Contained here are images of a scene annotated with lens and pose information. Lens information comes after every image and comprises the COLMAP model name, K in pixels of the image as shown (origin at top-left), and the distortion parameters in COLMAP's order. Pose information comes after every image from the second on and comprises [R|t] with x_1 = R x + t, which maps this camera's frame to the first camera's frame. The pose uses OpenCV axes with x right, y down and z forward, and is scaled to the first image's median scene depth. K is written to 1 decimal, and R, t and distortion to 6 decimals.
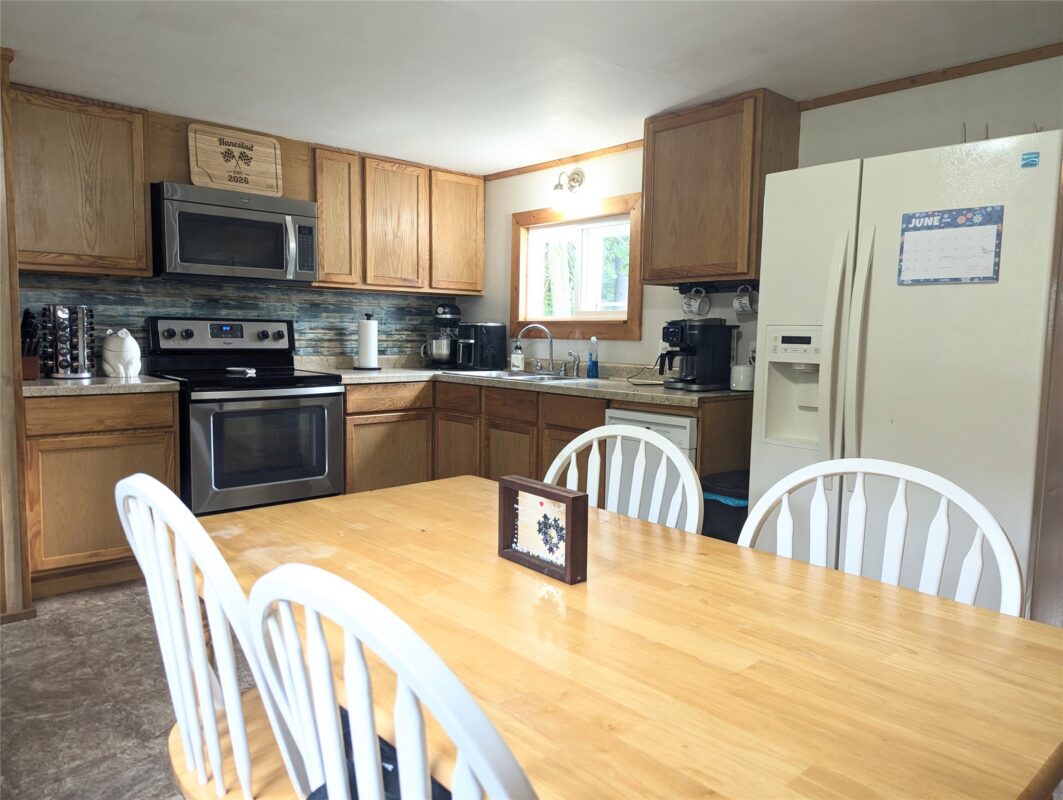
lens RADIAL K [[746.4, 0, 531.5], [0, 746.4, 400.0], [0, 0, 1]] dist [0.061786, -0.057093]
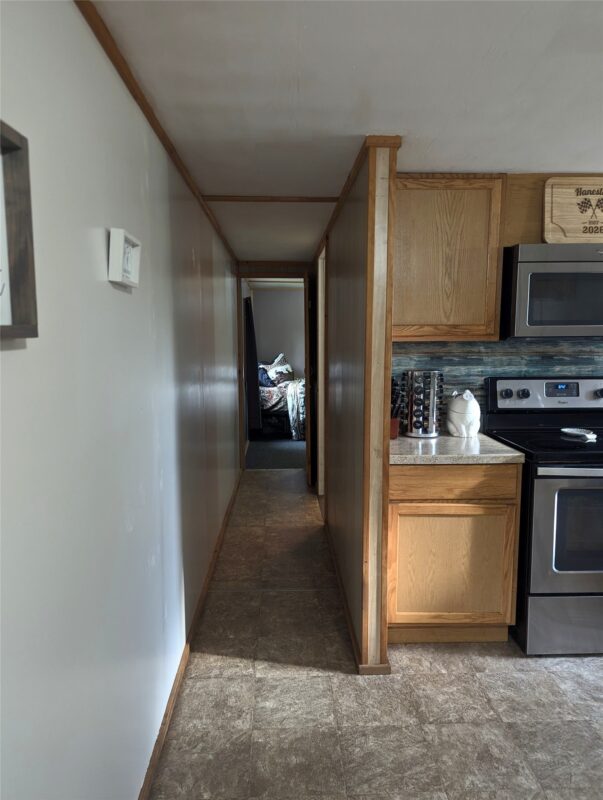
lens RADIAL K [[561.8, 0, 295.7], [0, 561.8, 387.8], [0, 0, 1]] dist [0.061786, -0.057093]
pose [[0.759598, 0.043127, -0.648961, -0.223856], [-0.045337, 0.998883, 0.013314, -0.101985], [0.648811, 0.019308, 0.760705, 0.266367]]
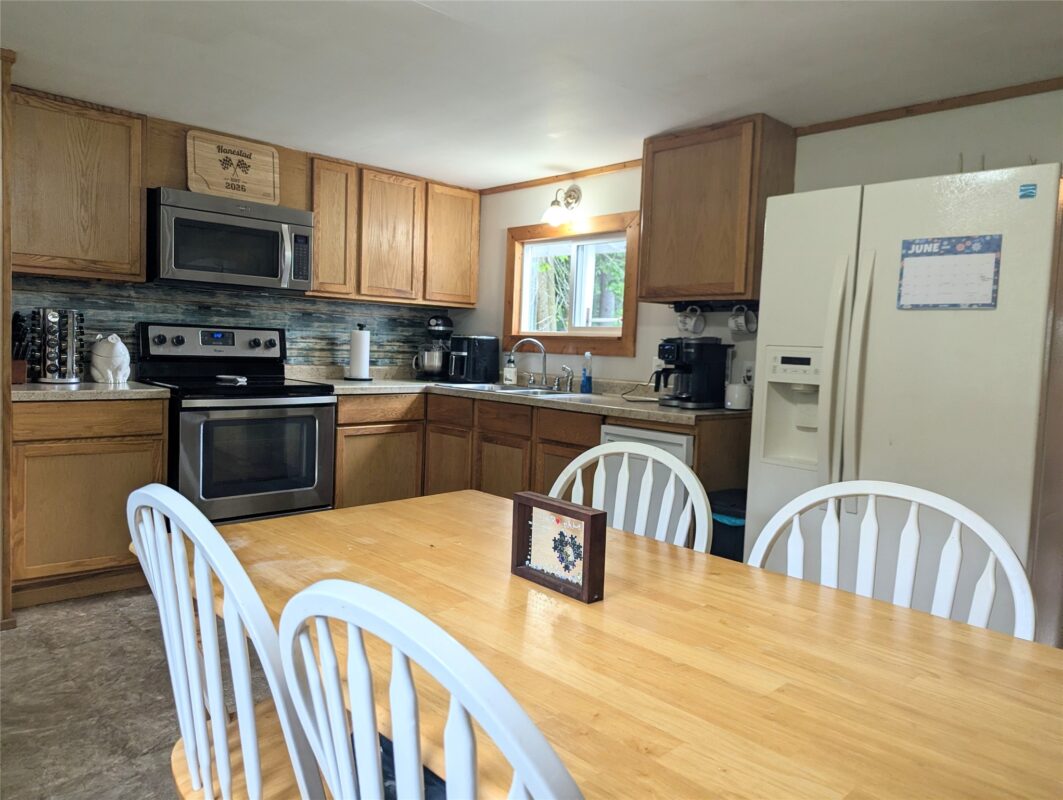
lens RADIAL K [[748.7, 0, 532.8], [0, 748.7, 393.8], [0, 0, 1]] dist [0.053044, -0.049022]
pose [[0.999386, 0.020640, 0.028303, -0.020909], [-0.019894, 0.999454, -0.026395, -0.001230], [-0.028833, 0.025816, 0.999251, 0.000004]]
